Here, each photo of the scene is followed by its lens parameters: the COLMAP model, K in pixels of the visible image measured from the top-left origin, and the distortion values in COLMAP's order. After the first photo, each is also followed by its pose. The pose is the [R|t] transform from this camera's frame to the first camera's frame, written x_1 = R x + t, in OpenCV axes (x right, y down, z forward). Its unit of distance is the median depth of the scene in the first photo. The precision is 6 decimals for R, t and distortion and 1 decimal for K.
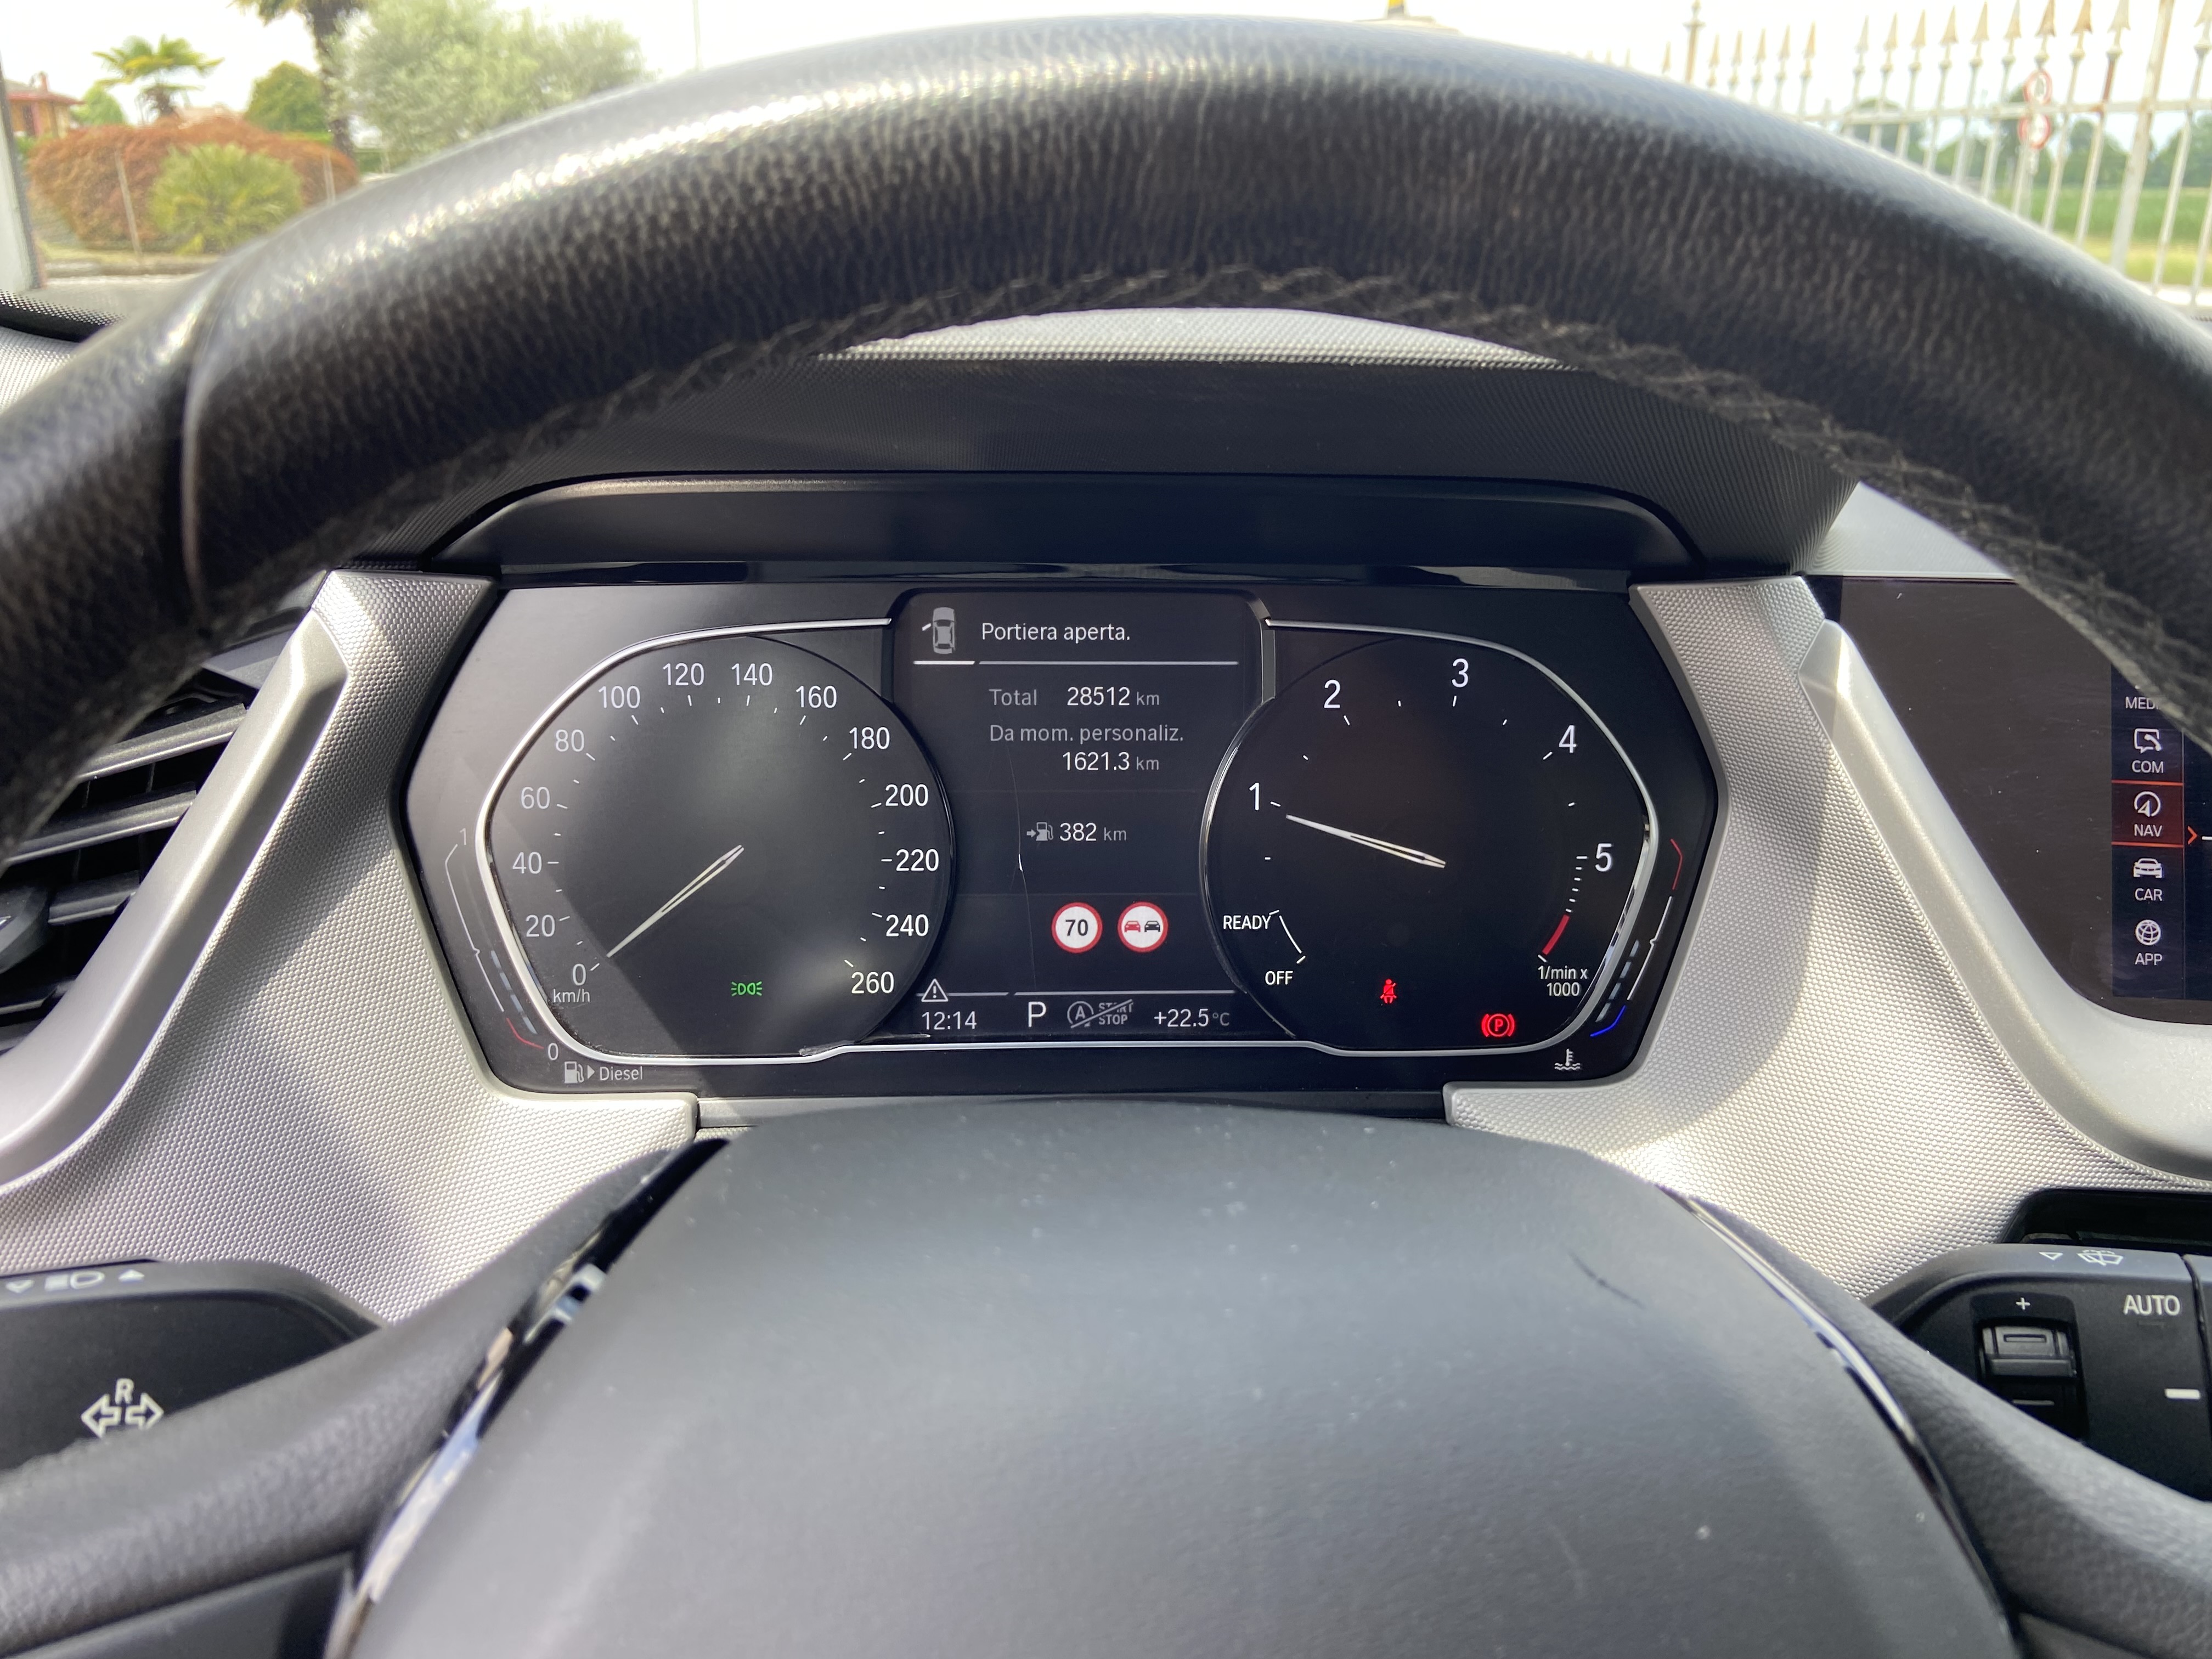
lens RADIAL K [[1695.3, 0, 1079.4], [0, 1695.3, 773.9], [0, 0, 1]] dist [0.087451, -0.059018]
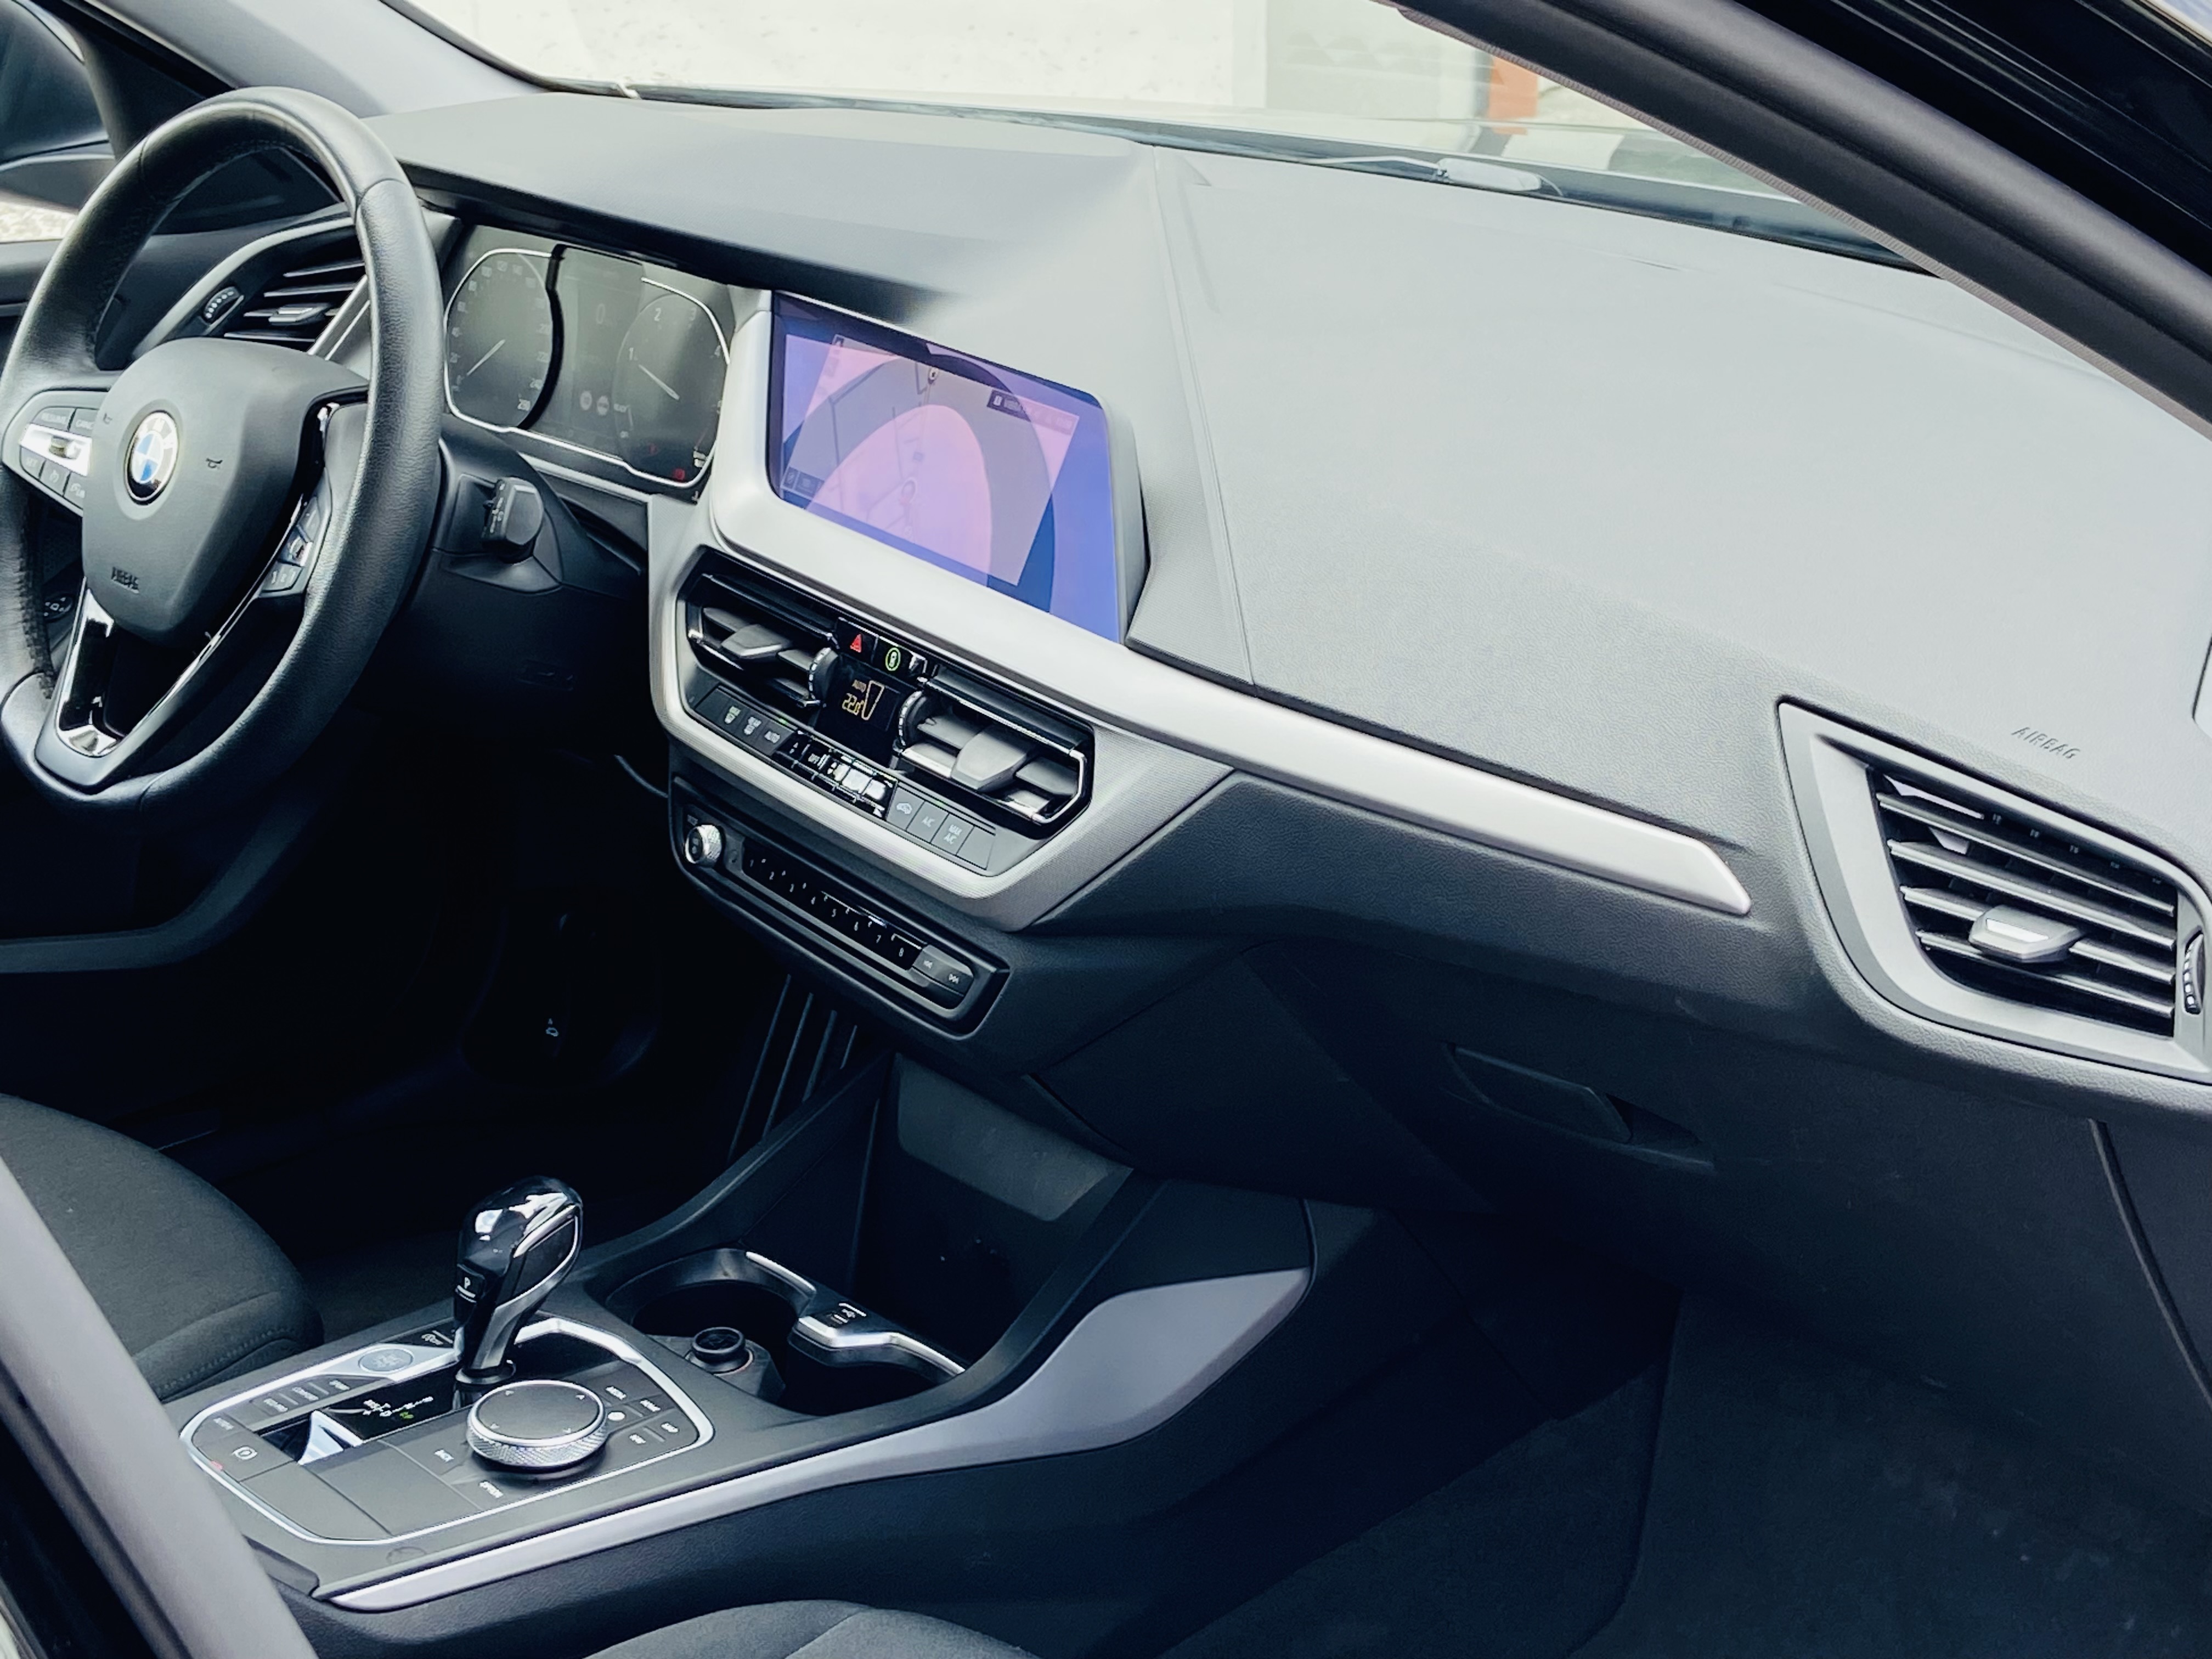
lens RADIAL K [[3447.7, 0, 1108.2], [0, 3447.7, 826.4], [0, 0, 1]] dist [0.128507, 0.000000]
pose [[0.638829, 0.249375, -0.727811, 4.088816], [-0.243616, 0.962899, 0.116094, -0.071626], [0.729759, 0.103142, 0.675879, -1.630583]]
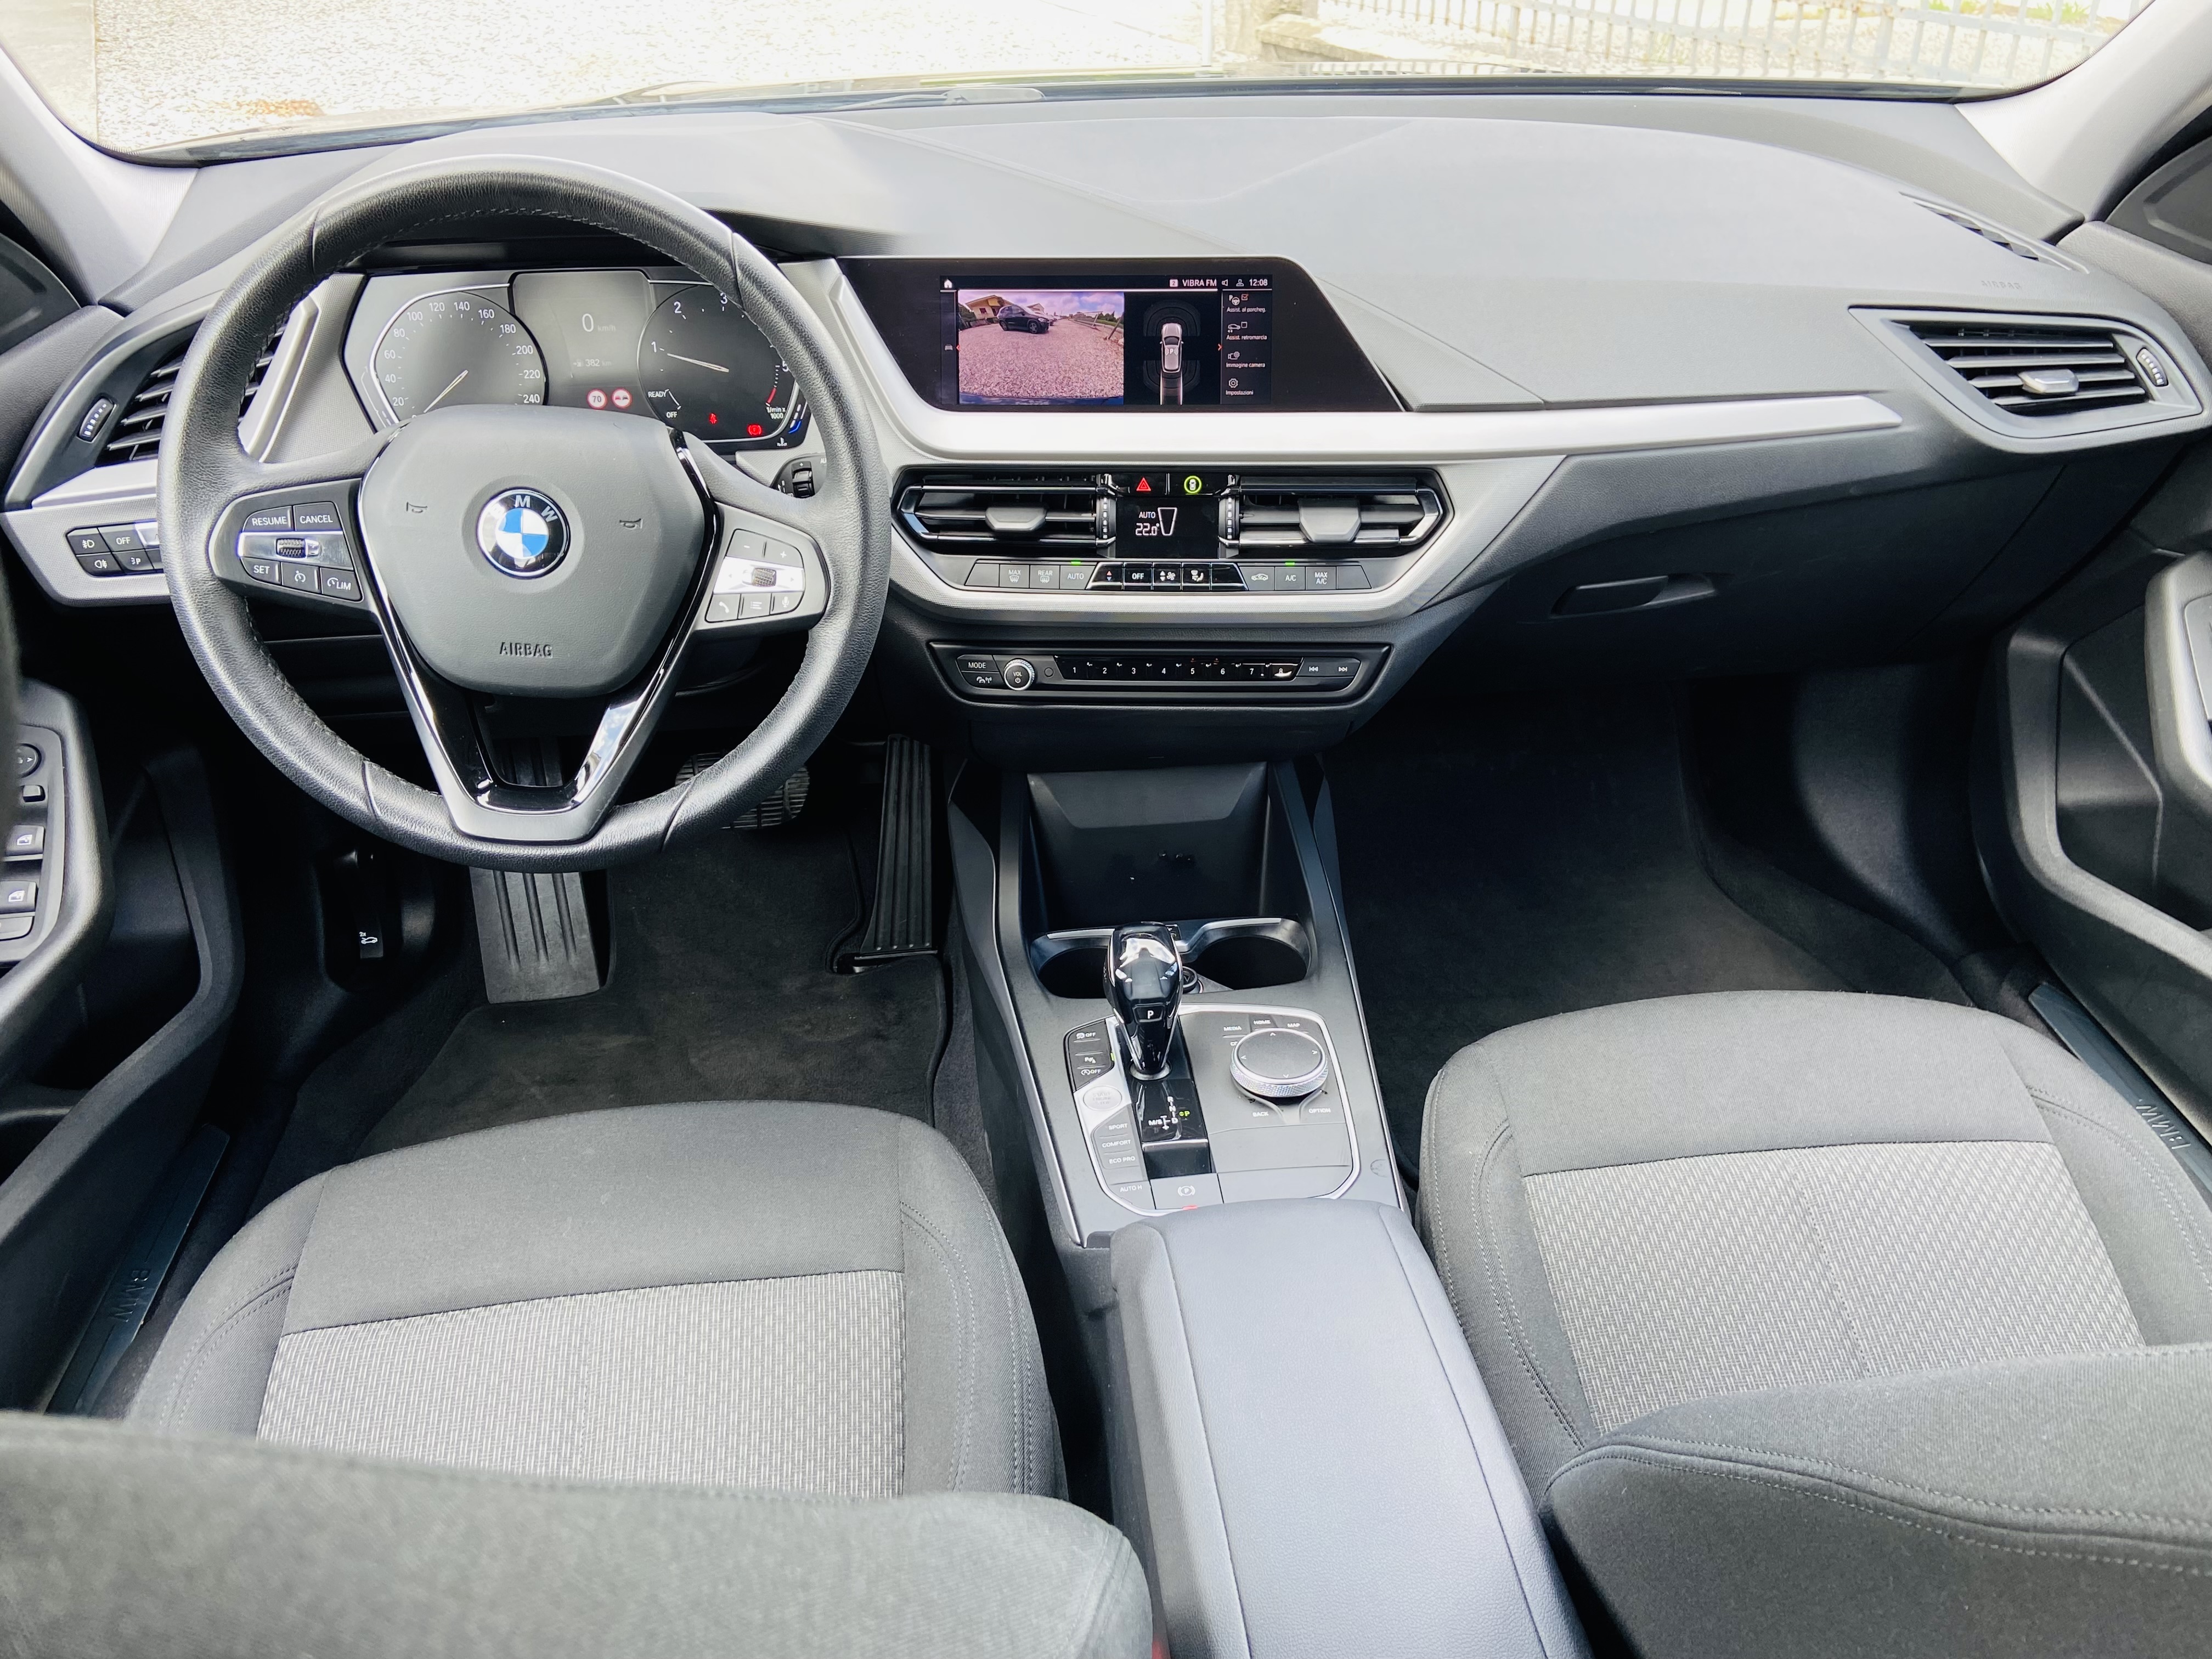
lens RADIAL K [[1730.3, 0, 1103.8], [0, 1730.3, 833.1], [0, 0, 1]] dist [0.092658, -0.069118]
pose [[0.998438, -0.050118, 0.024712, 0.732054], [0.043375, 0.973921, 0.222702, 0.182726], [-0.035229, -0.221282, 0.974573, -2.015457]]
